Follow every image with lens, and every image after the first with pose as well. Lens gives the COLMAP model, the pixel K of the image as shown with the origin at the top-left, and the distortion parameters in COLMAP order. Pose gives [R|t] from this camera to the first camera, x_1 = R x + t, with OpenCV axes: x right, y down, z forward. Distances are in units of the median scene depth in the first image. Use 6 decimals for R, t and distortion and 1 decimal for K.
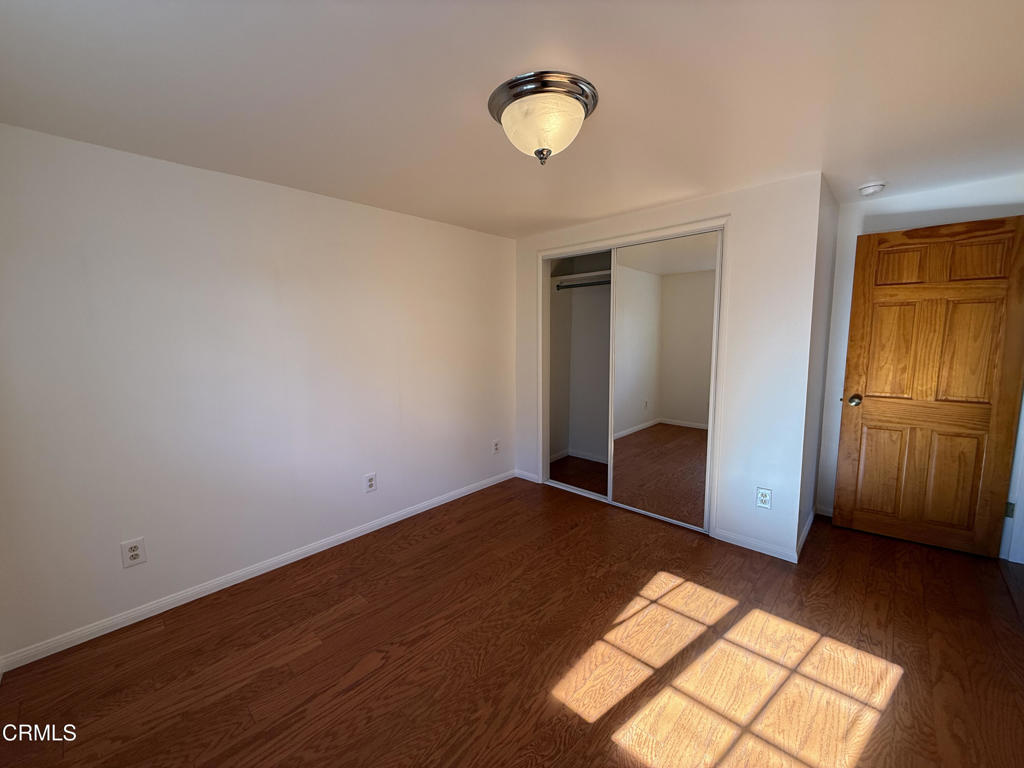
lens RADIAL K [[407.1, 0, 508.4], [0, 407.1, 383.7], [0, 0, 1]] dist [-0.000333, -0.000013]
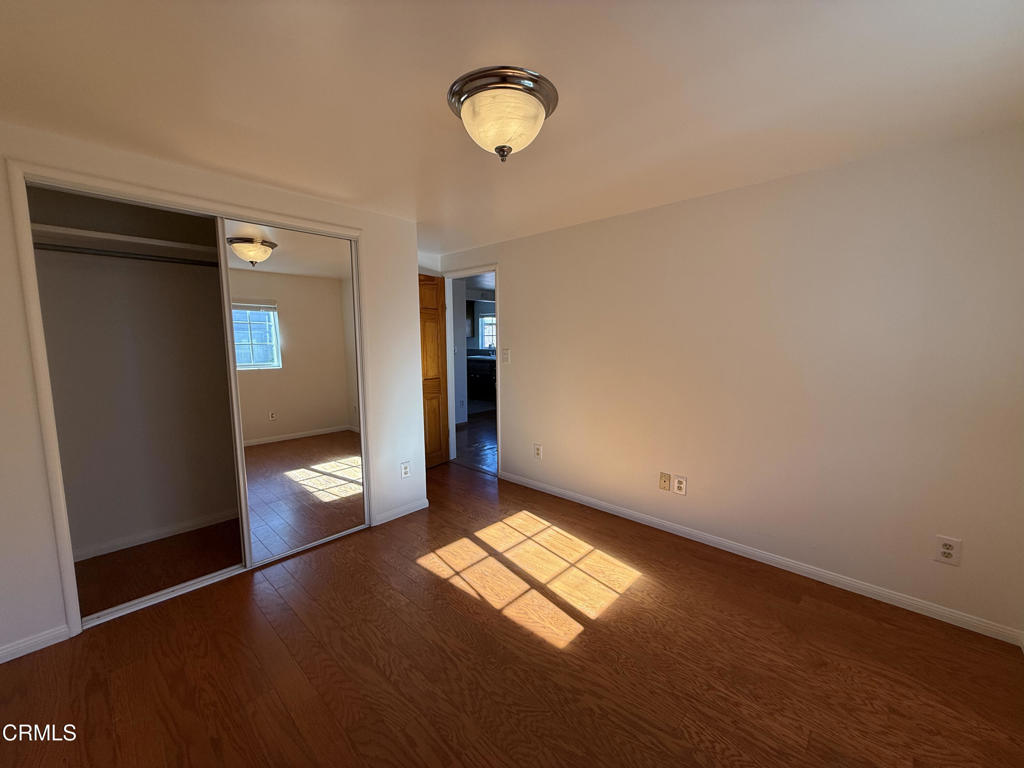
lens RADIAL K [[407.1, 0, 508.4], [0, 407.1, 383.7], [0, 0, 1]] dist [-0.000333, -0.000013]
pose [[-0.008713, -0.098646, 0.995084, -0.828559], [0.125405, 0.987158, 0.098959, -0.089322], [-0.992067, 0.125651, 0.003770, 0.916087]]
